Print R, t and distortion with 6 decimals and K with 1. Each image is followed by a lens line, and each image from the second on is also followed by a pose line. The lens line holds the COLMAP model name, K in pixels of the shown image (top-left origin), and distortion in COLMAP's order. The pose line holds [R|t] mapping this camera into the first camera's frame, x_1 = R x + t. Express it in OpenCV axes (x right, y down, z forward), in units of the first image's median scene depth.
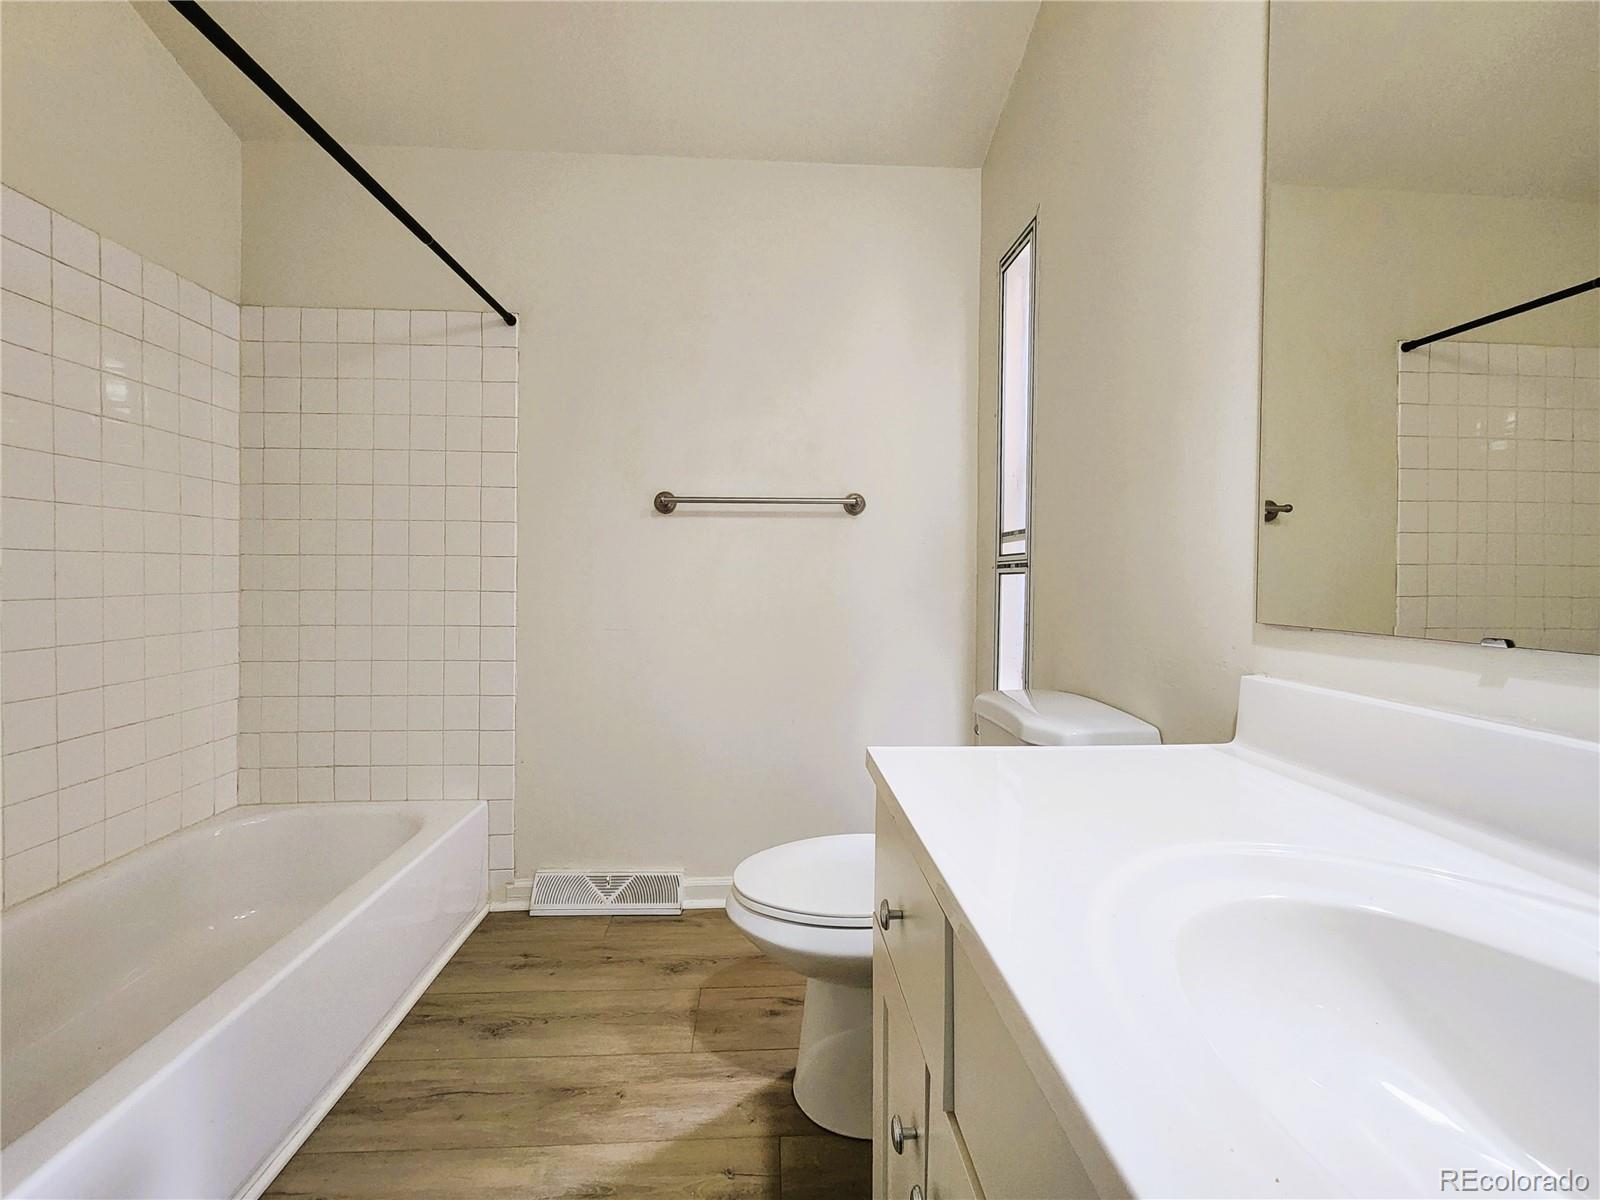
lens RADIAL K [[659.6, 0, 796.5], [0, 659.6, 589.2], [0, 0, 1]] dist [0.002668, -0.000234]
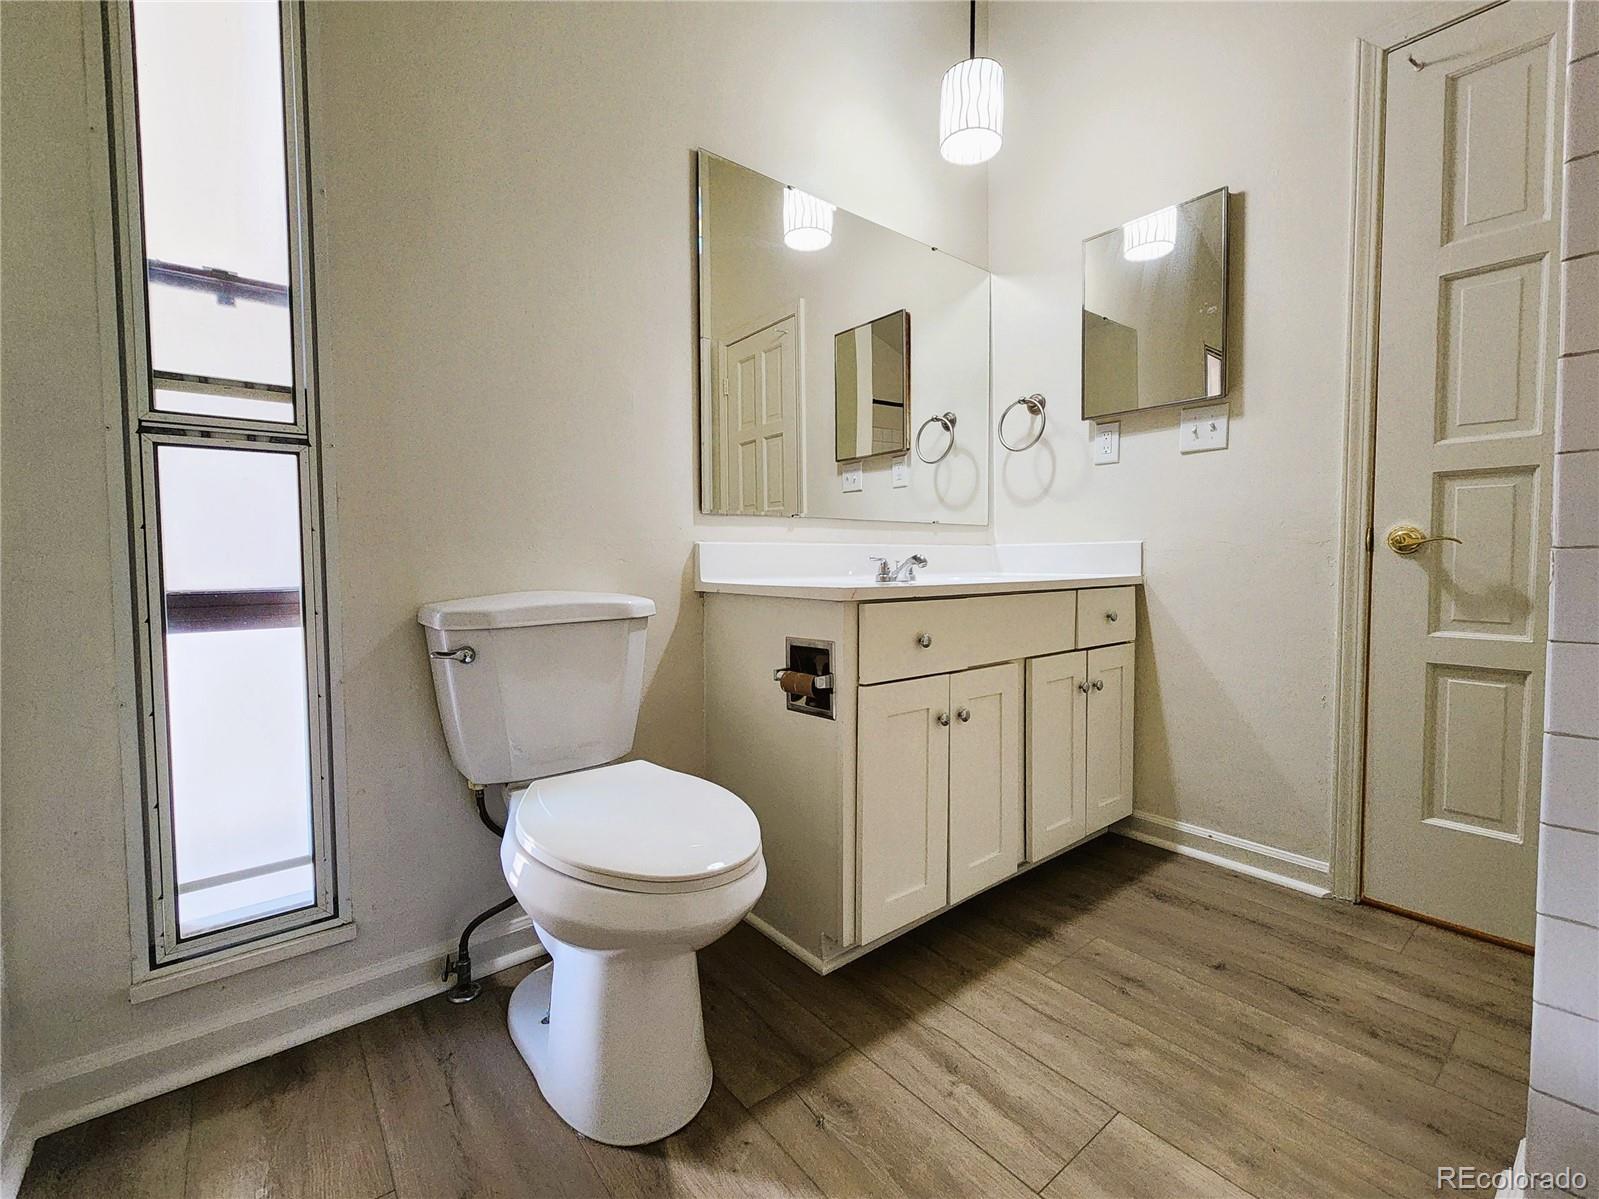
lens RADIAL K [[677.2, 0, 799.5], [0, 677.2, 599.5], [0, 0, 1]] dist [-0.000860, -0.000119]
pose [[-0.575495, -0.040074, 0.816823, -0.561981], [0.022466, 0.997647, 0.064774, 0.098130], [-0.817497, 0.055628, -0.573240, 1.066029]]
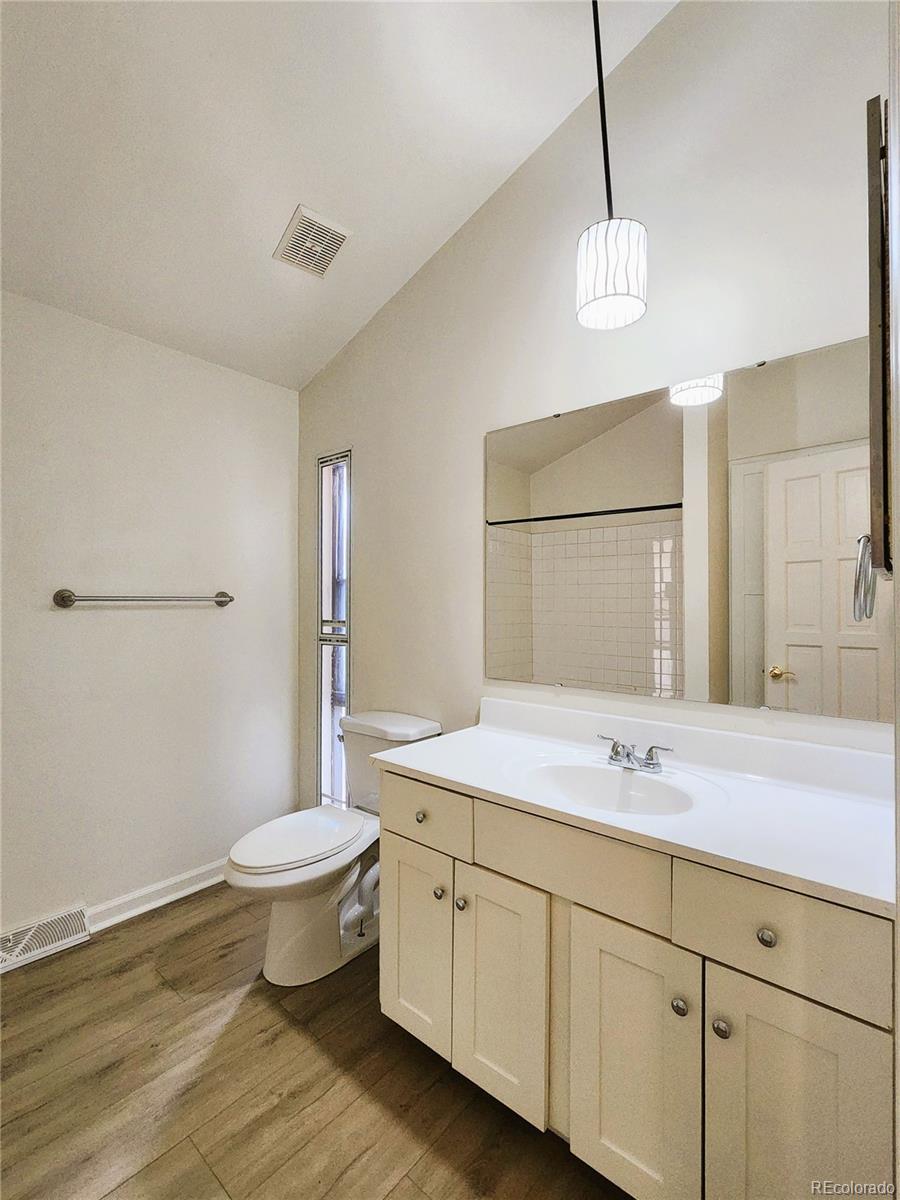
lens RADIAL K [[537.2, 0, 450.0], [0, 537.2, 600.0], [0, 0, 1]] dist [0.000616, 0.000262]
pose [[0.697466, -0.002235, 0.716615, -0.531984], [0.021441, 0.999613, -0.017750, -0.125834], [-0.716297, 0.027745, 0.697243, -0.230435]]
